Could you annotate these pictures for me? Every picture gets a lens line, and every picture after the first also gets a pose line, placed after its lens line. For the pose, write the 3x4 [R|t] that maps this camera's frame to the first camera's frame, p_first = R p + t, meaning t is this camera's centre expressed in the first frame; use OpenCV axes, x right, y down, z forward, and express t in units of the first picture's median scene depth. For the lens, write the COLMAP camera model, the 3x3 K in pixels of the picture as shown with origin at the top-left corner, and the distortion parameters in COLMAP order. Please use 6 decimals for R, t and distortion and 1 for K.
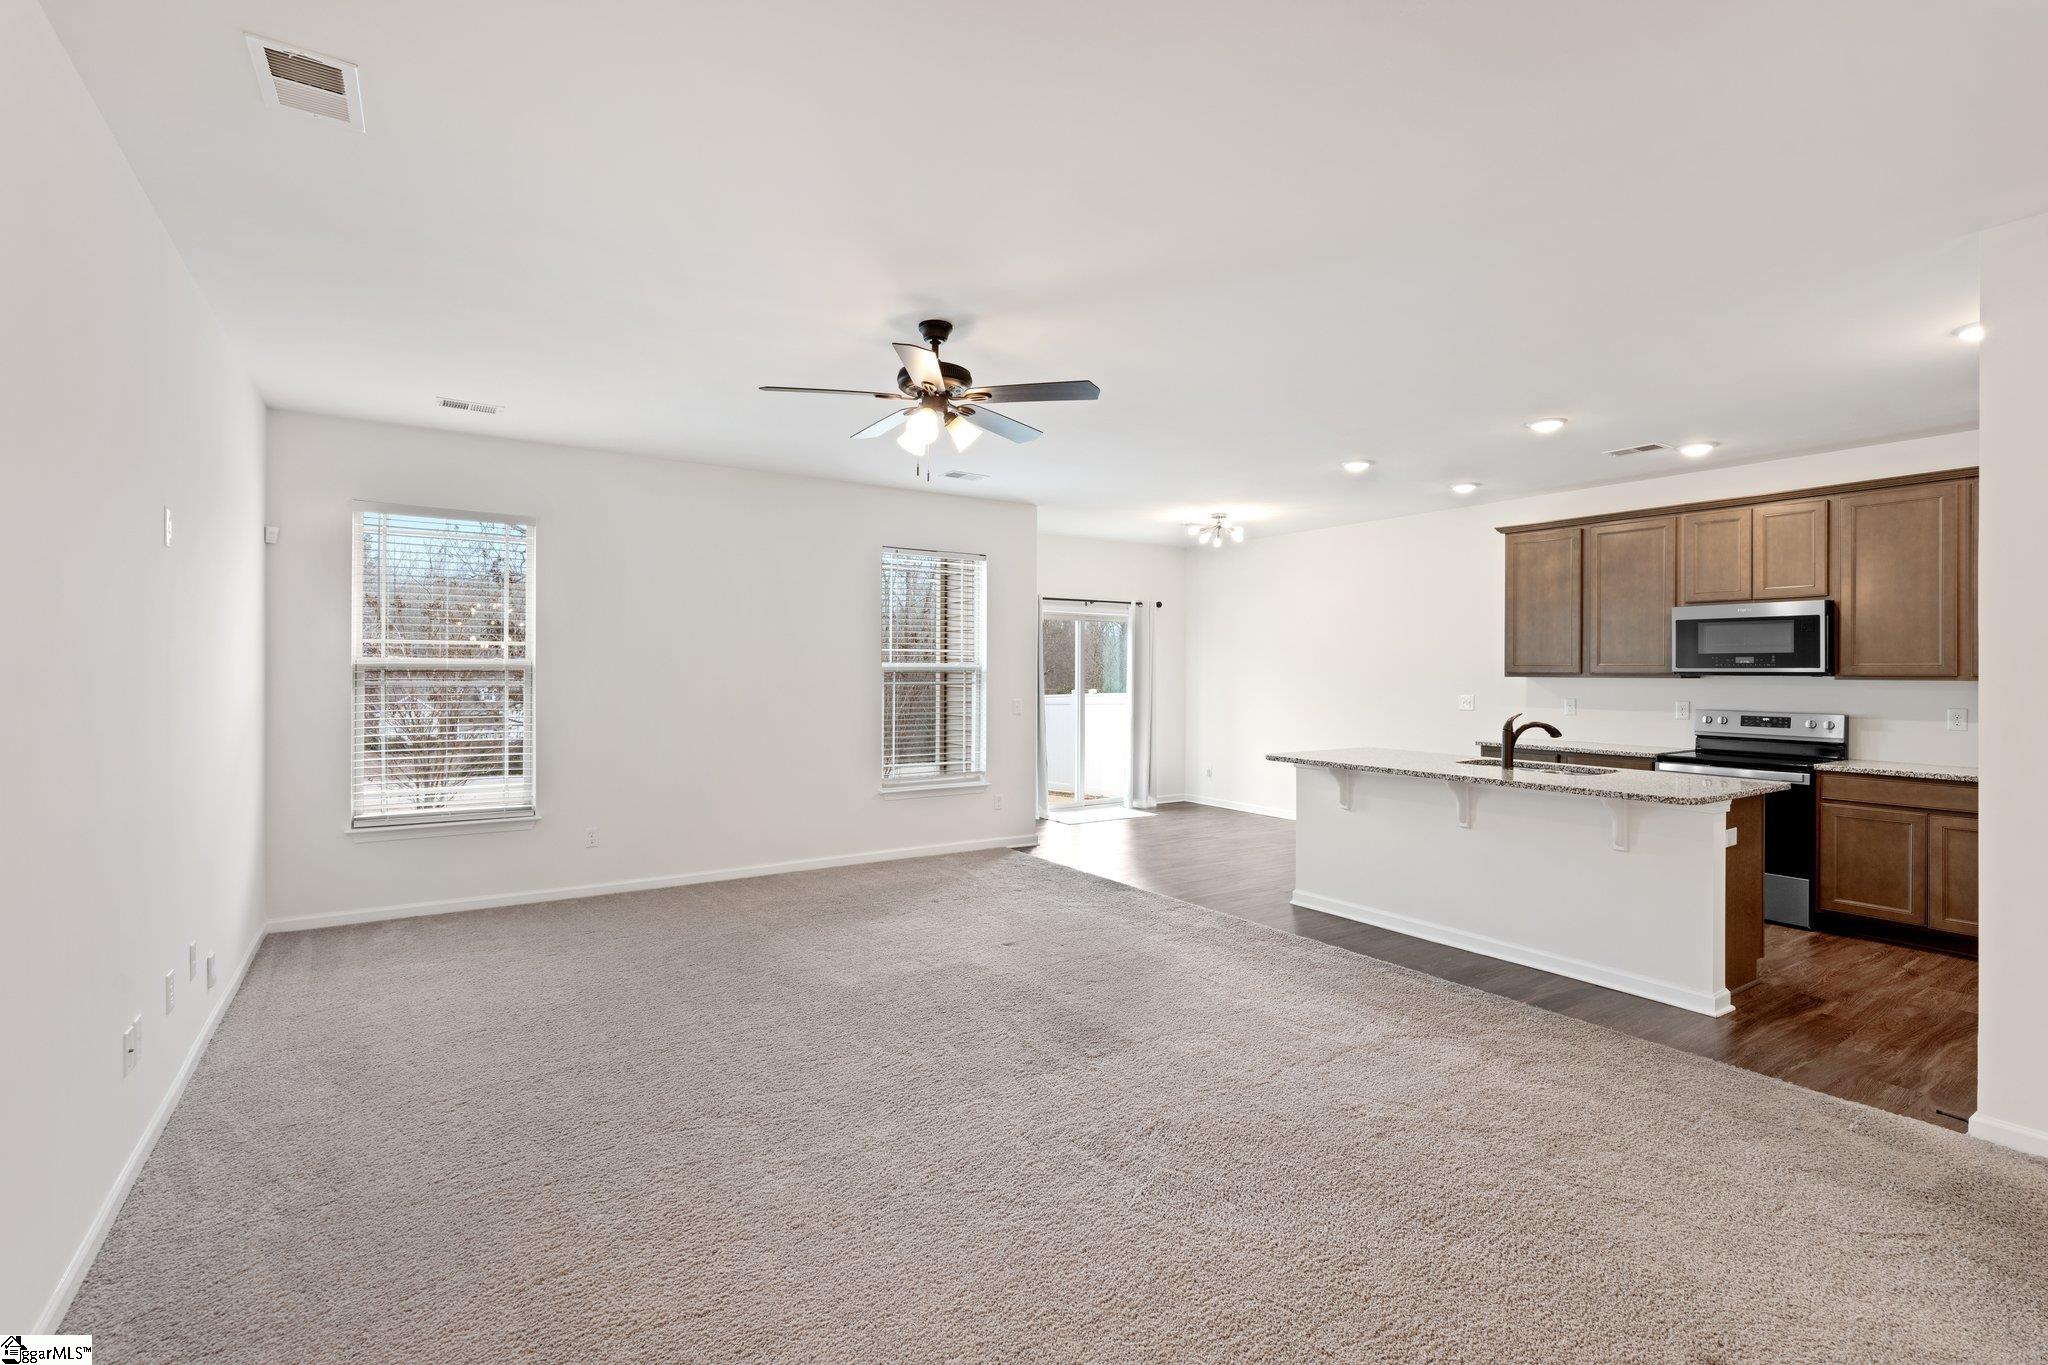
lens RADIAL K [[942.4, 0, 1035.2], [0, 942.4, 669.3], [0, 0, 1]] dist [0.041591, -0.000024]
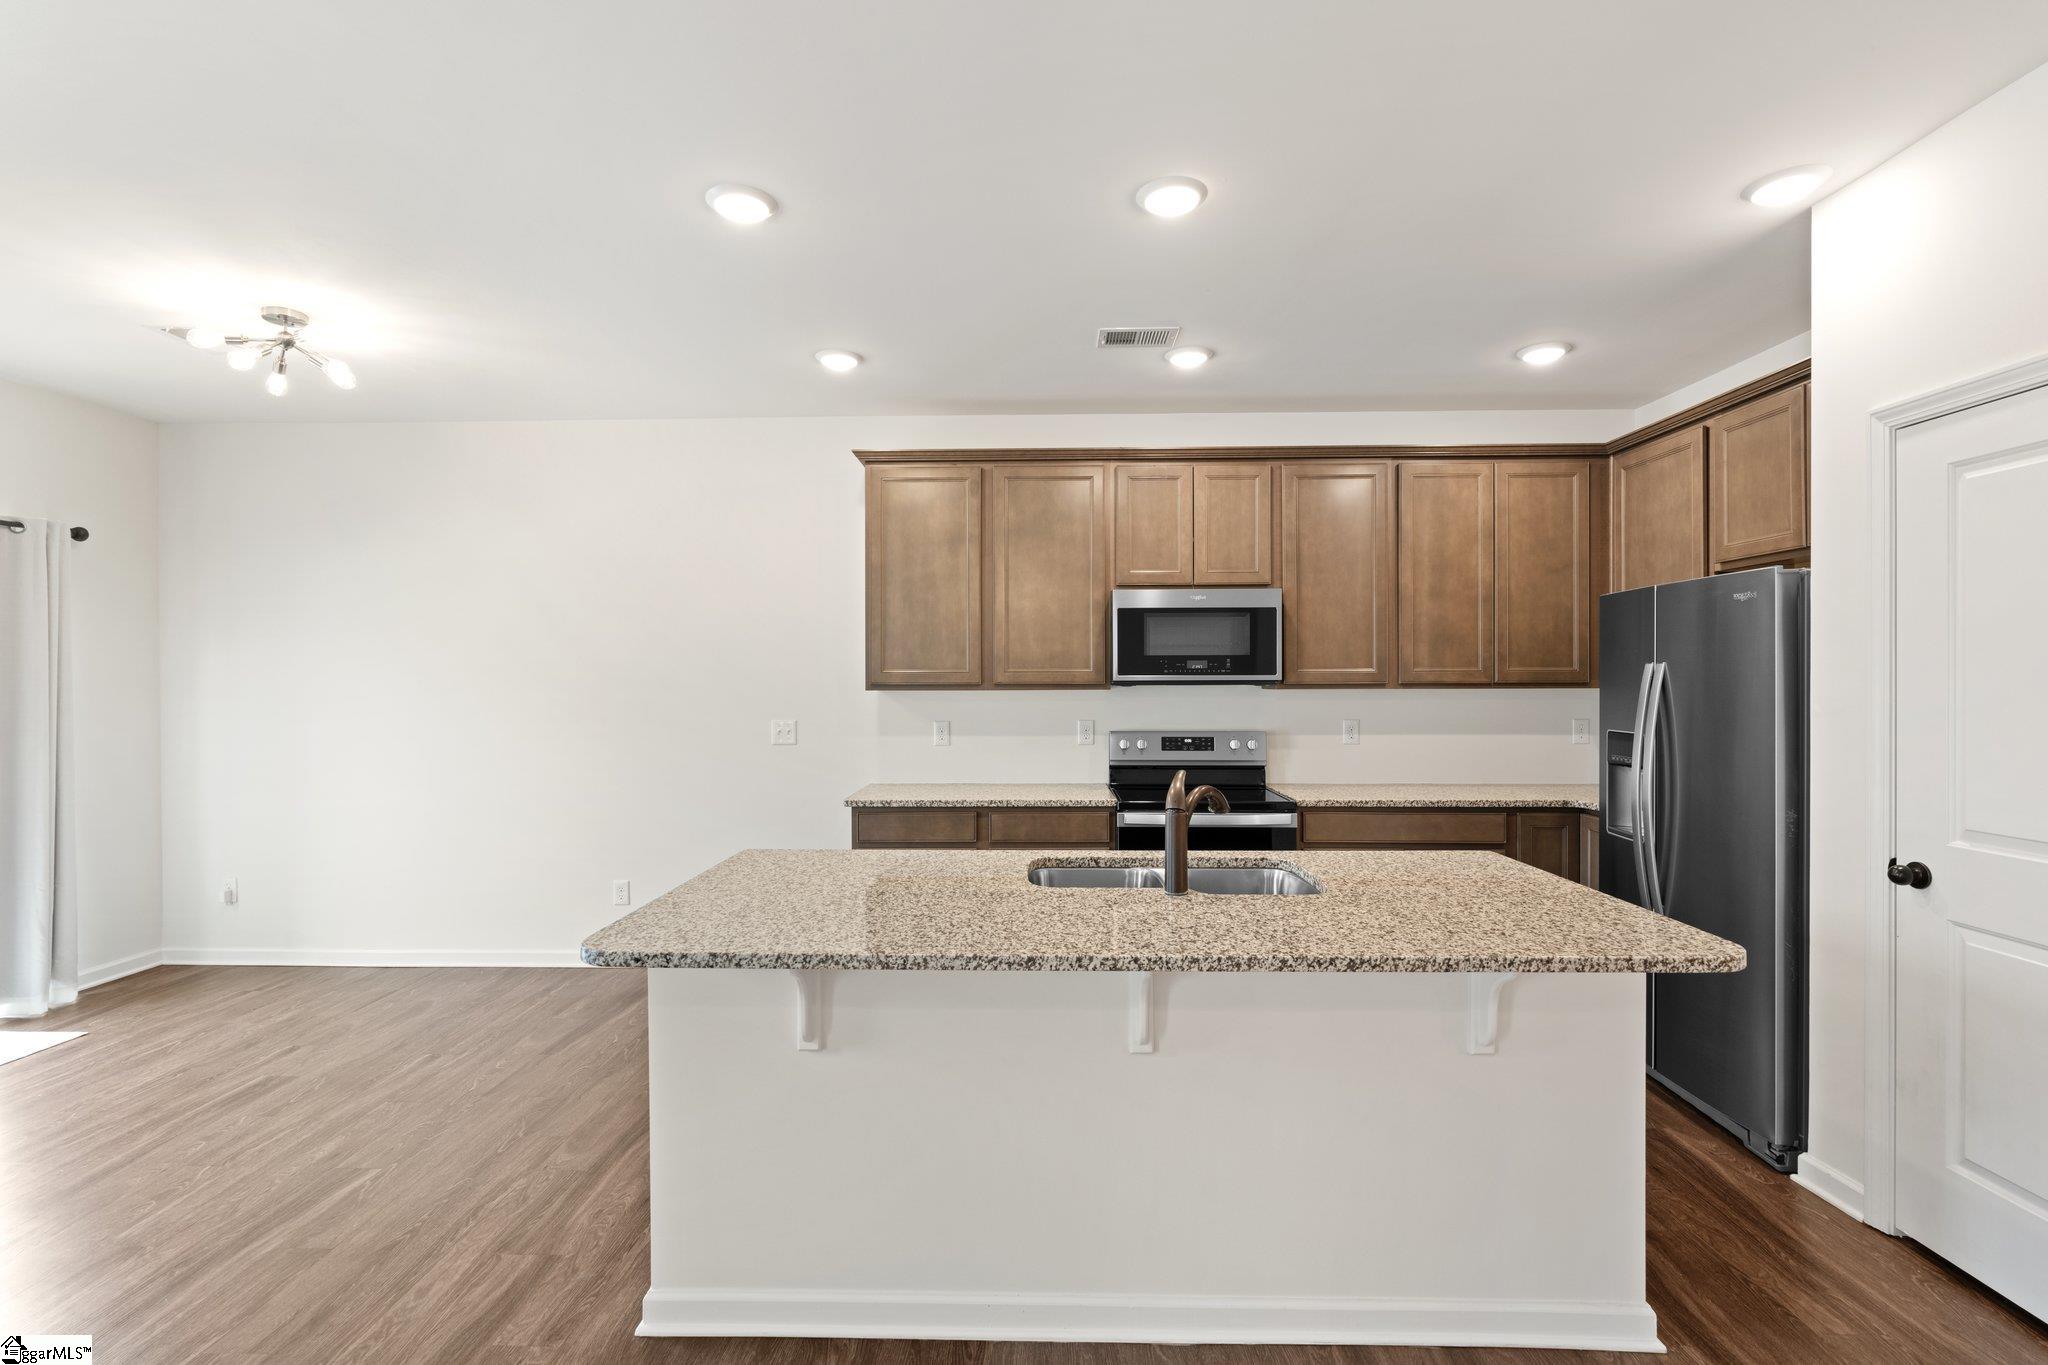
lens RADIAL K [[914.1, 0, 1024.0], [0, 914.1, 682.5], [0, 0, 1]] dist [-0.007702, 0.000860]
pose [[0.586428, -0.007427, 0.809967, 0.077561], [0.004367, 0.999972, 0.006008, -0.000406], [-0.809990, 0.000013, 0.586444, 0.659848]]
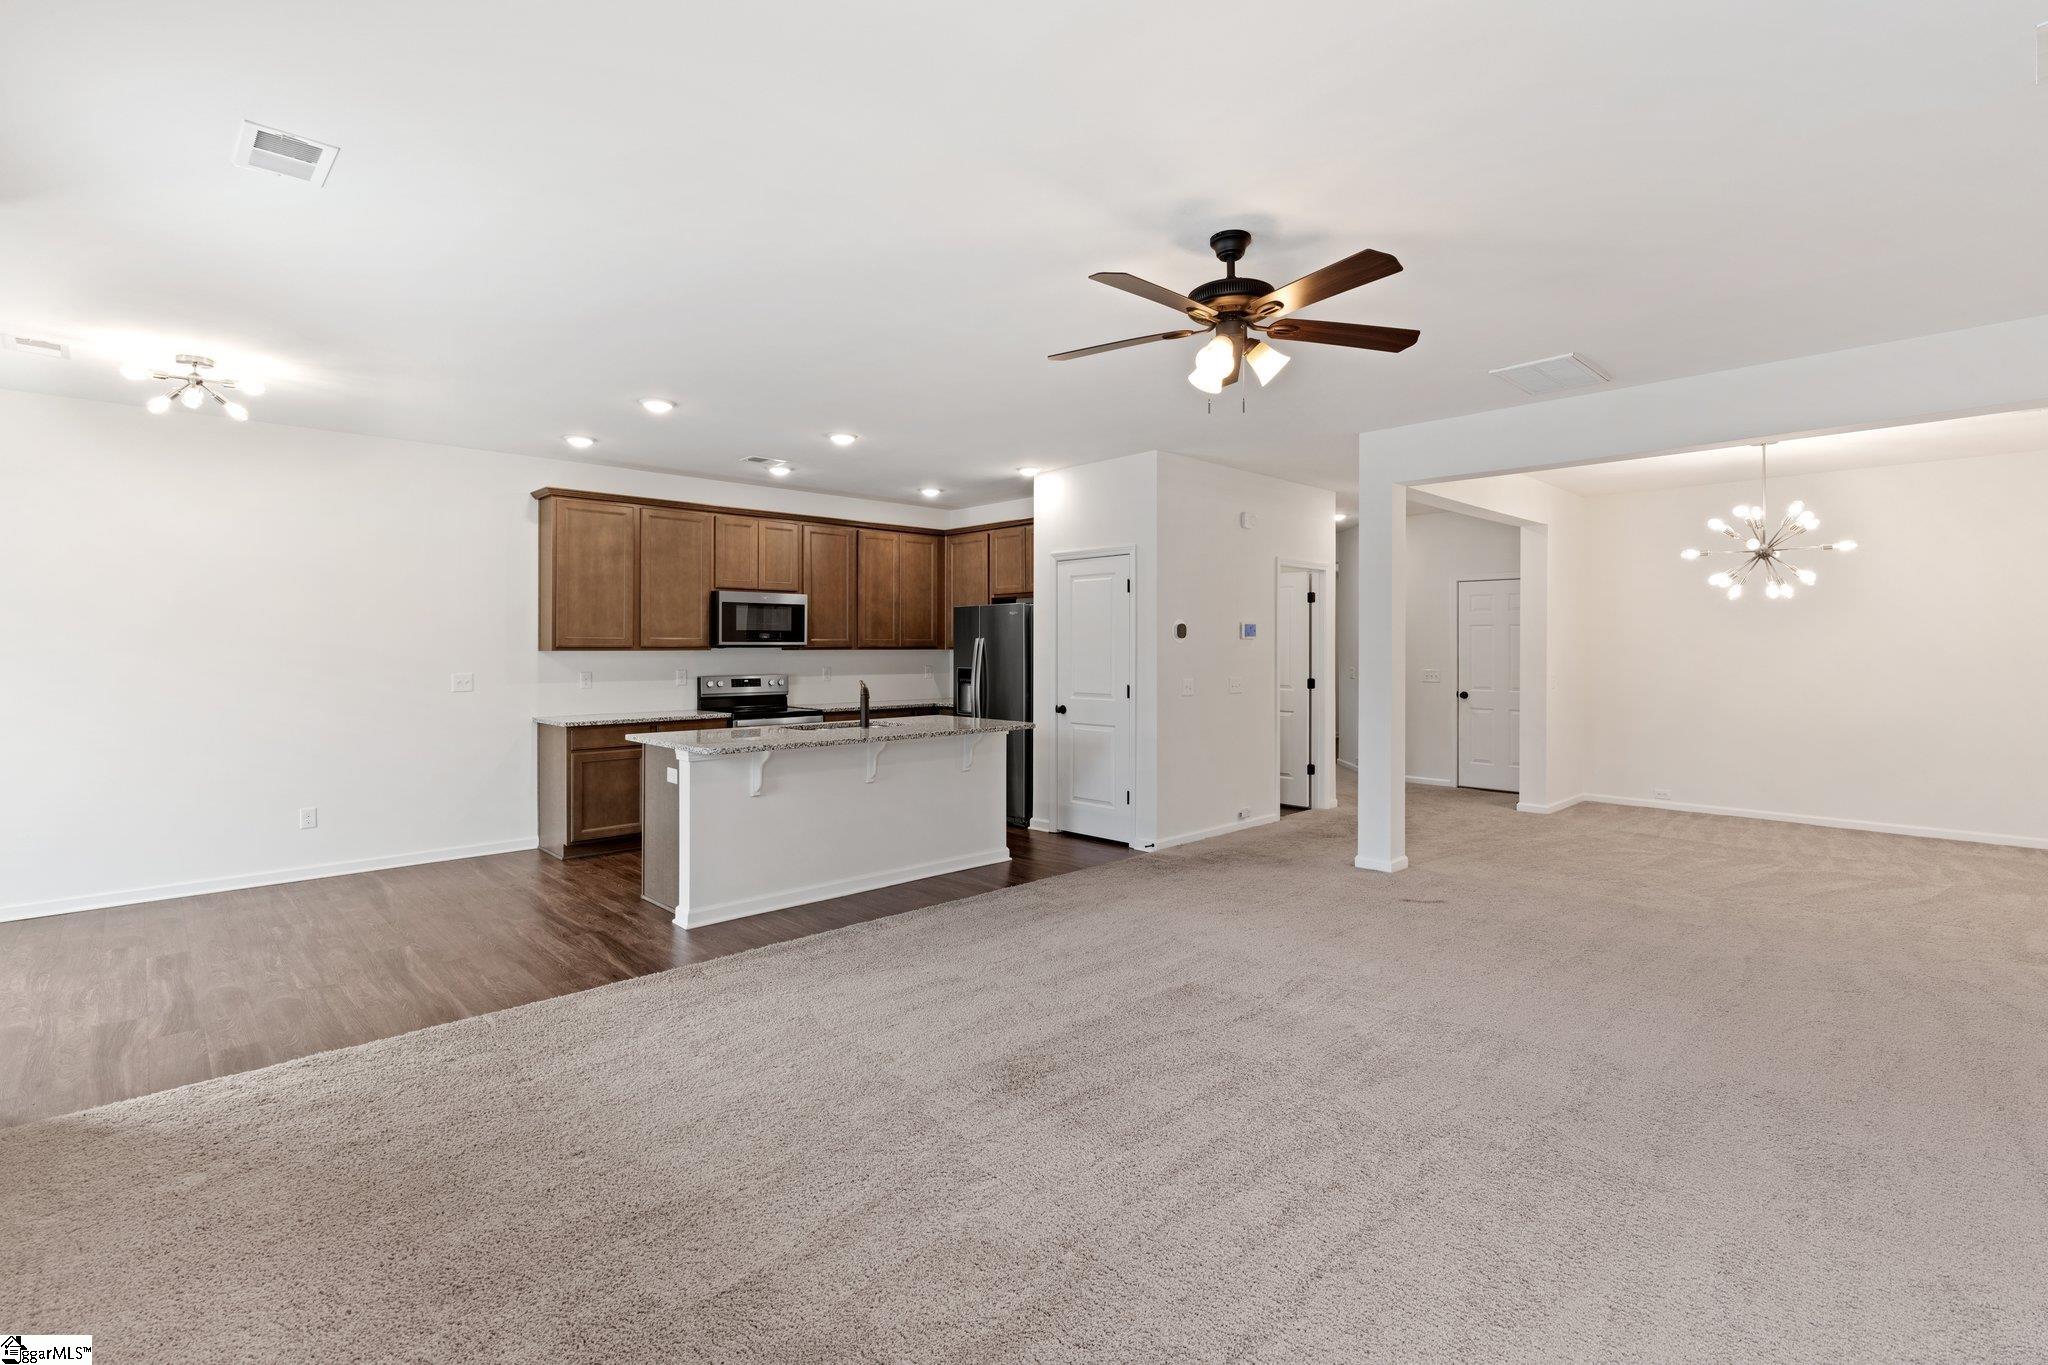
lens RADIAL K [[947.2, 0, 1028.3], [0, 947.2, 661.0], [0, 0, 1]] dist [-0.031799, 0.000065]
pose [[-0.164439, -0.019679, 0.986191, -0.562120], [-0.003068, 0.999806, 0.019439, -0.001280], [-0.986383, 0.000171, -0.164467, 0.817615]]
